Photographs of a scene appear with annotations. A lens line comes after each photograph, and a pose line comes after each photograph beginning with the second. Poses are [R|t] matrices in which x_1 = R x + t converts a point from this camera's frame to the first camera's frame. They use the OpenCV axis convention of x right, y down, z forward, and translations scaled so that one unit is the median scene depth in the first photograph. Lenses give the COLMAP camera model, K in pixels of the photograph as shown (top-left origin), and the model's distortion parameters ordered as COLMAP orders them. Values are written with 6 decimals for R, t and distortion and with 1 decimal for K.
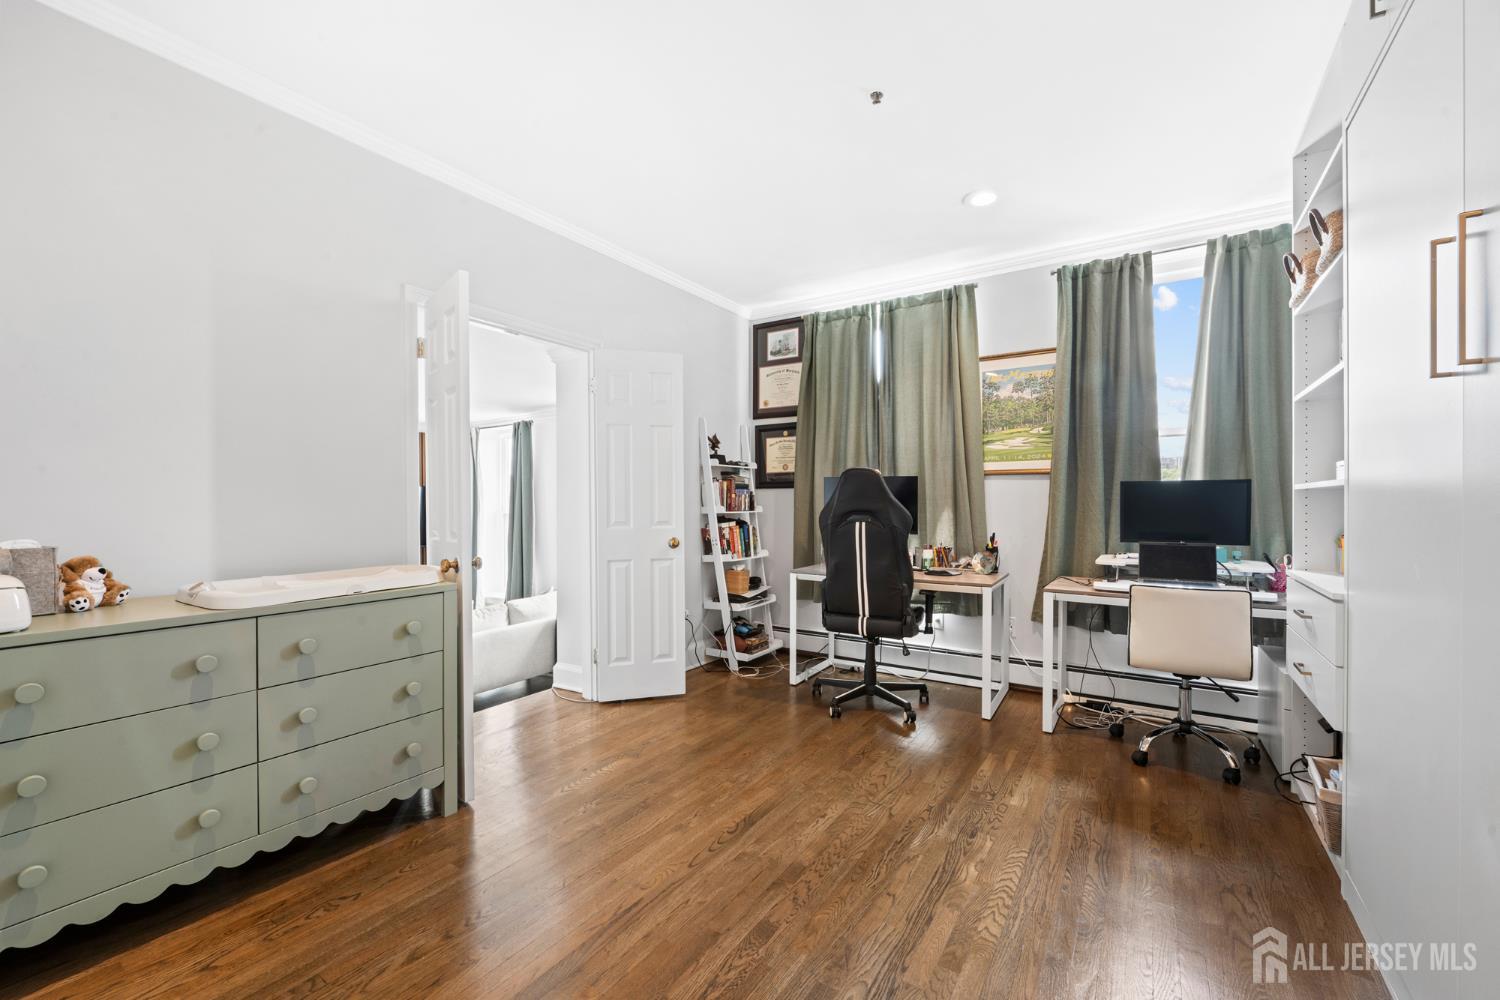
lens RADIAL K [[603.6, 0, 748.5], [0, 603.6, 505.6], [0, 0, 1]] dist [-0.008721, -0.000472]
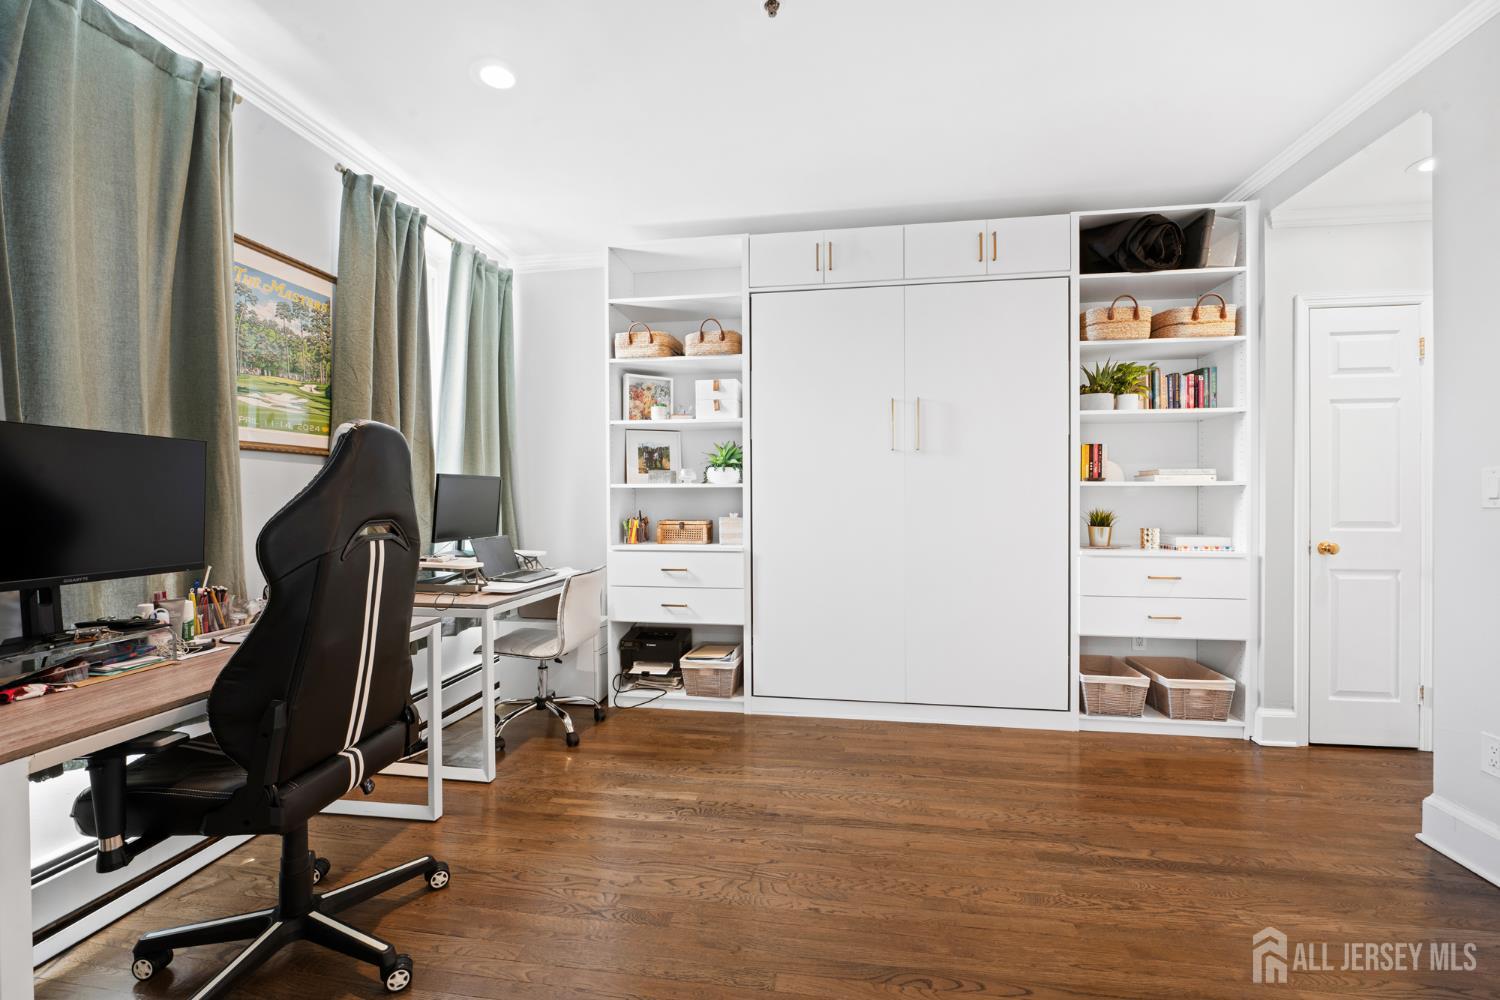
lens RADIAL K [[603.6, 0, 749.1], [0, 603.6, 500.1], [0, 0, 1]] dist [-0.008721, -0.000472]
pose [[-0.426391, -0.001802, 0.904537, -0.316322], [0.002939, 0.999990, 0.003378, -0.003362], [-0.904534, 0.004099, -0.426382, 0.837346]]
